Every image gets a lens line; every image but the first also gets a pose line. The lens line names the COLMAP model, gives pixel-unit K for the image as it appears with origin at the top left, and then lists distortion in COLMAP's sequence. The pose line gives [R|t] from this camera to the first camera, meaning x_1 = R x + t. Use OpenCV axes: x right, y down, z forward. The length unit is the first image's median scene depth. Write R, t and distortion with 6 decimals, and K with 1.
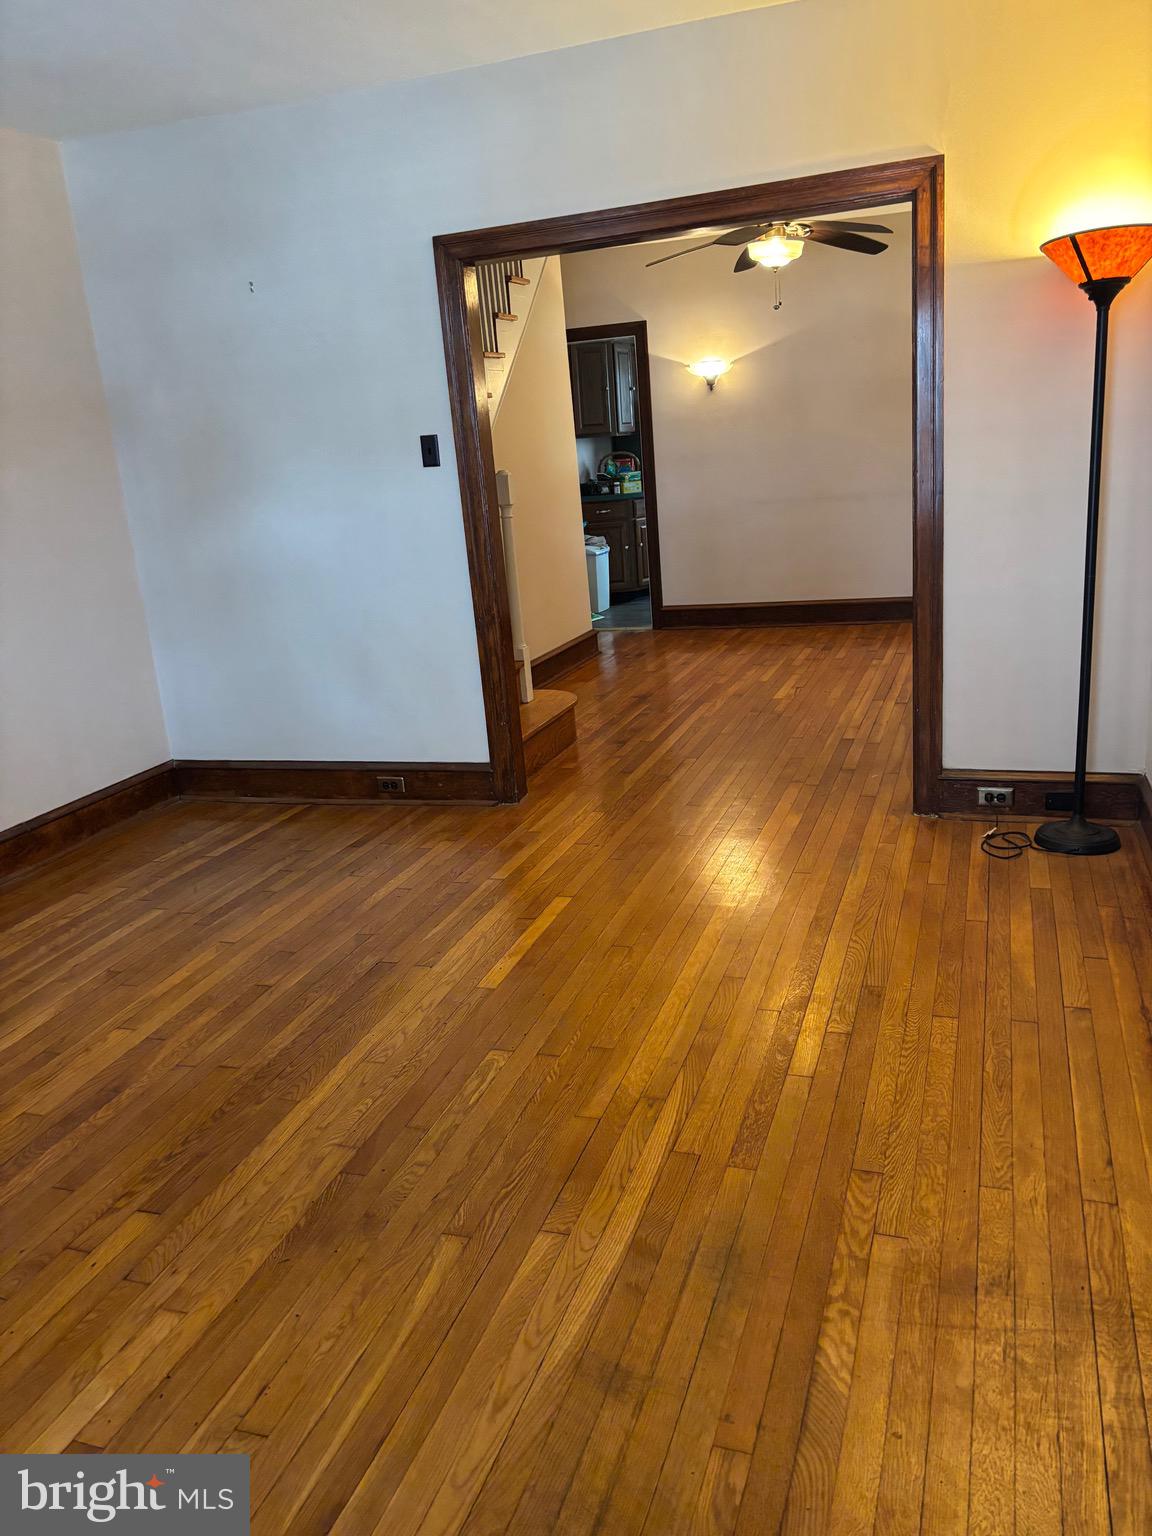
lens RADIAL K [[1165.0, 0, 584.9], [0, 1165.0, 759.5], [0, 0, 1]] dist [0.016281, 0.001996]
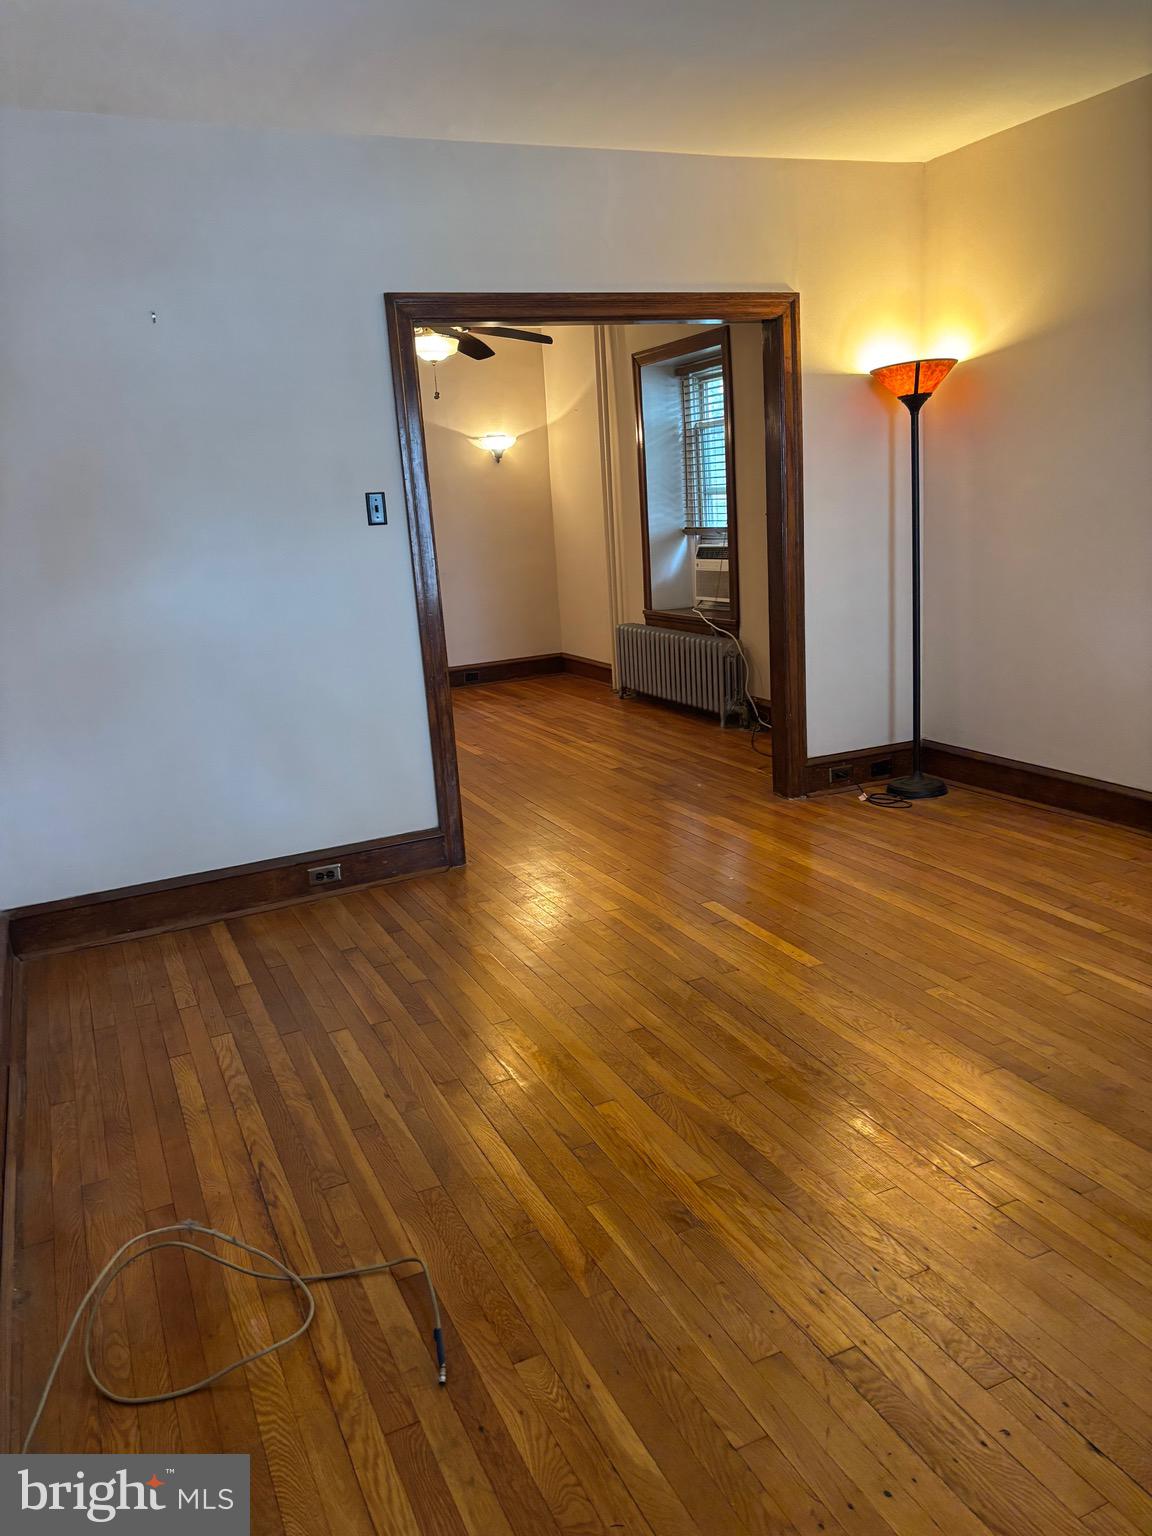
lens RADIAL K [[1165.0, 0, 584.9], [0, 1165.0, 759.5], [0, 0, 1]] dist [0.016281, 0.001996]
pose [[0.721835, -0.124986, 0.680686, -0.742938], [0.189274, 0.981711, -0.020456, -0.011255], [-0.665680, 0.143602, 0.732290, 0.232224]]
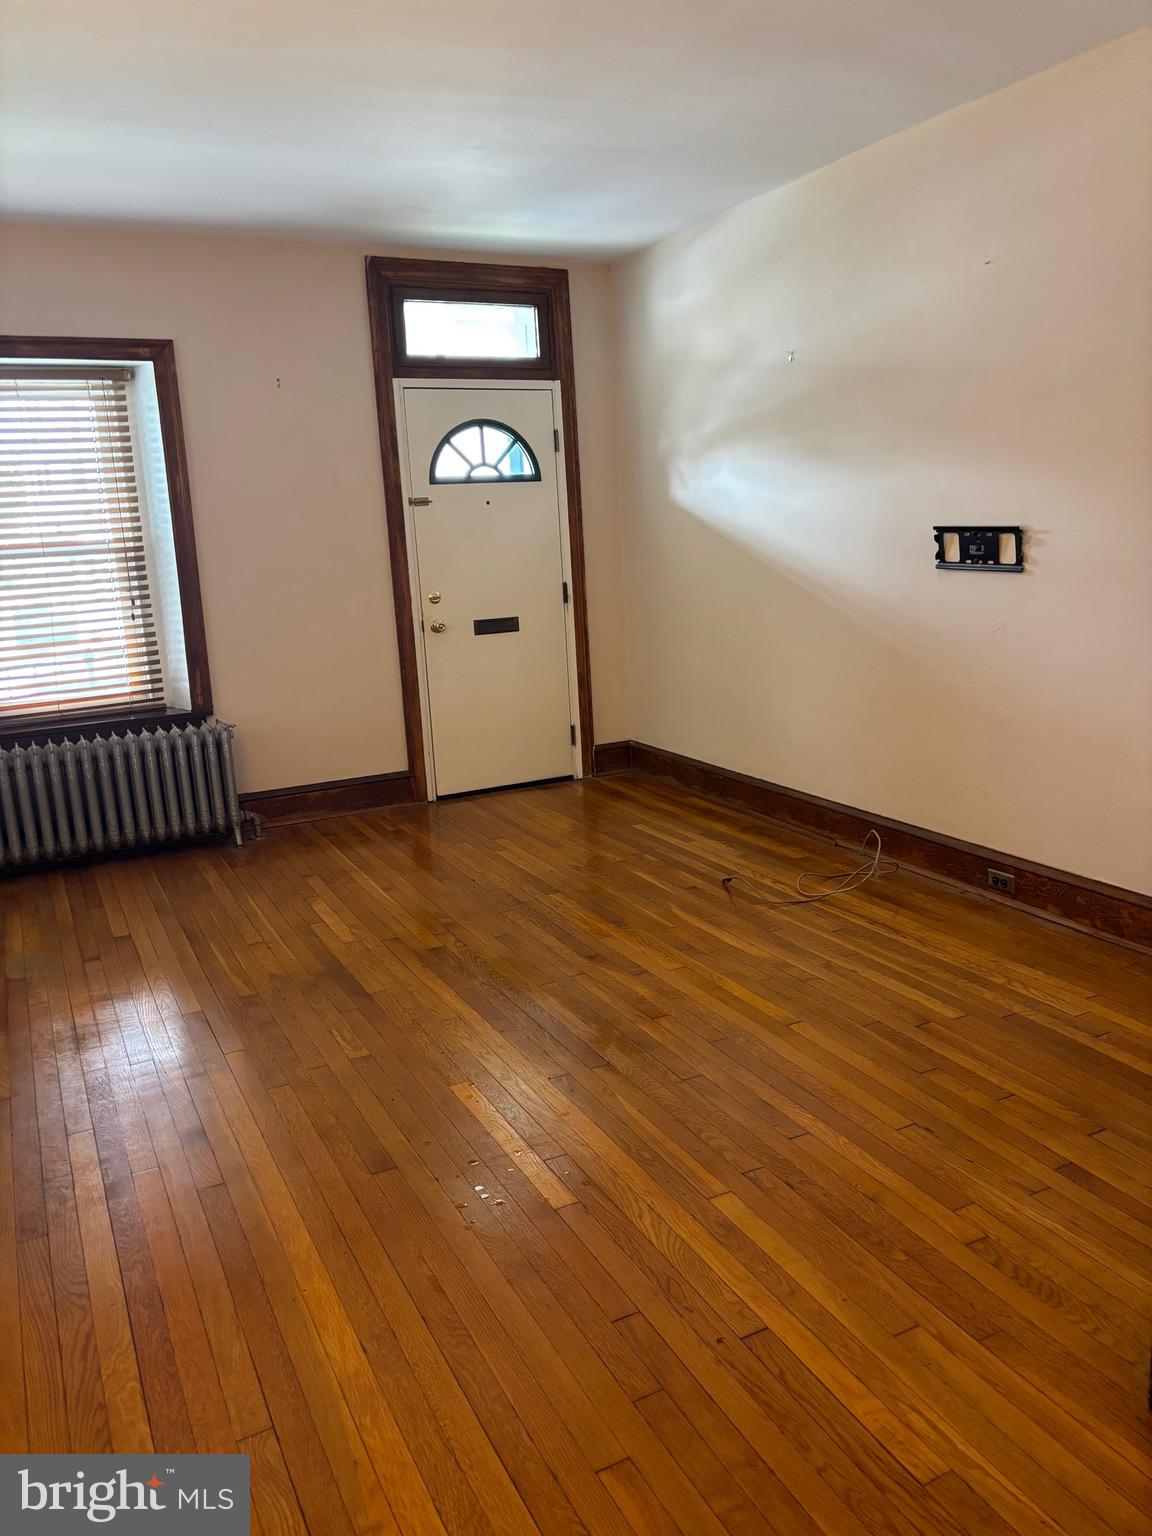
lens RADIAL K [[1158.6, 0, 576.0], [0, 1158.6, 768.0], [0, 0, 1]] dist [0.066826, -0.082366]
pose [[-0.691203, 0.263102, -0.673064, 0.323213], [-0.089778, 0.892892, 0.441230, -0.355227], [0.717062, 0.365407, -0.593549, 1.174665]]
